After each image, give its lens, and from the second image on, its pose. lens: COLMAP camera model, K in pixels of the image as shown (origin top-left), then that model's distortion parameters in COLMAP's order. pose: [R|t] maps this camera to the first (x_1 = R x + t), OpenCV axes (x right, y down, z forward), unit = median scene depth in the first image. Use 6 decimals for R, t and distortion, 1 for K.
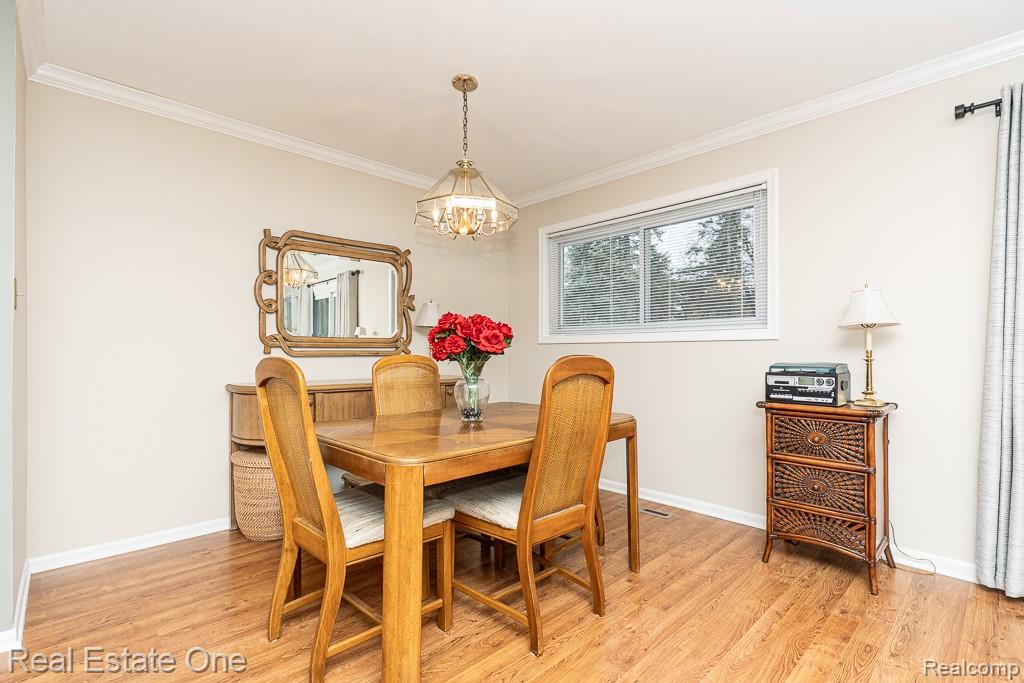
lens RADIAL K [[475.0, 0, 525.5], [0, 475.0, 351.1], [0, 0, 1]] dist [-0.005591, 0.000105]
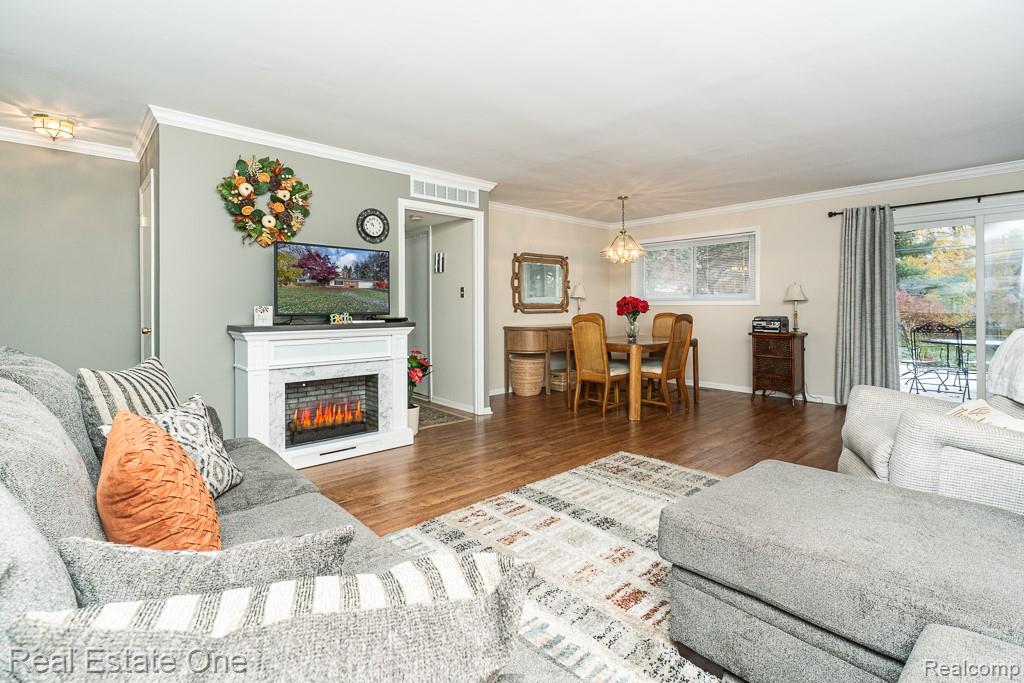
lens RADIAL K [[475.0, 0, 509.5], [0, 475.0, 317.2], [0, 0, 1]] dist [-0.005591, 0.000105]
pose [[0.998790, -0.002144, -0.049142, -0.632007], [0.003738, 0.999469, 0.032363, -0.054764], [0.049046, -0.032507, 0.998267, -1.529889]]
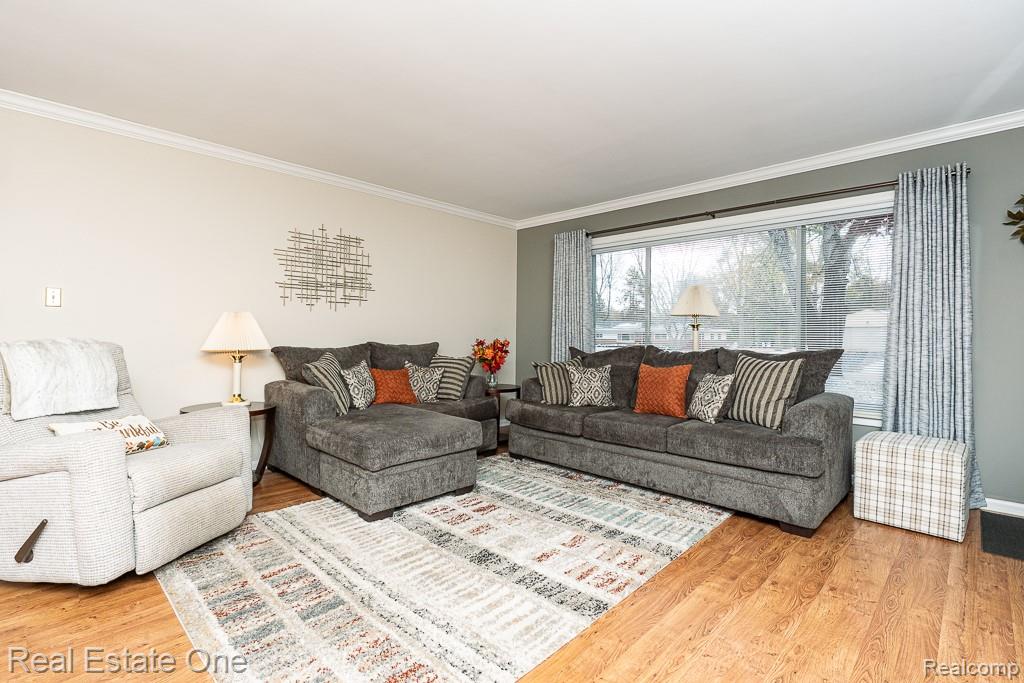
lens RADIAL K [[475.0, 0, 515.2], [0, 475.0, 340.7], [0, 0, 1]] dist [-0.005591, 0.000105]
pose [[-0.999302, -0.012187, -0.035303, -0.491263], [-0.012491, 0.999887, 0.008398, -0.009426], [0.035197, 0.008833, -0.999341, 0.609464]]
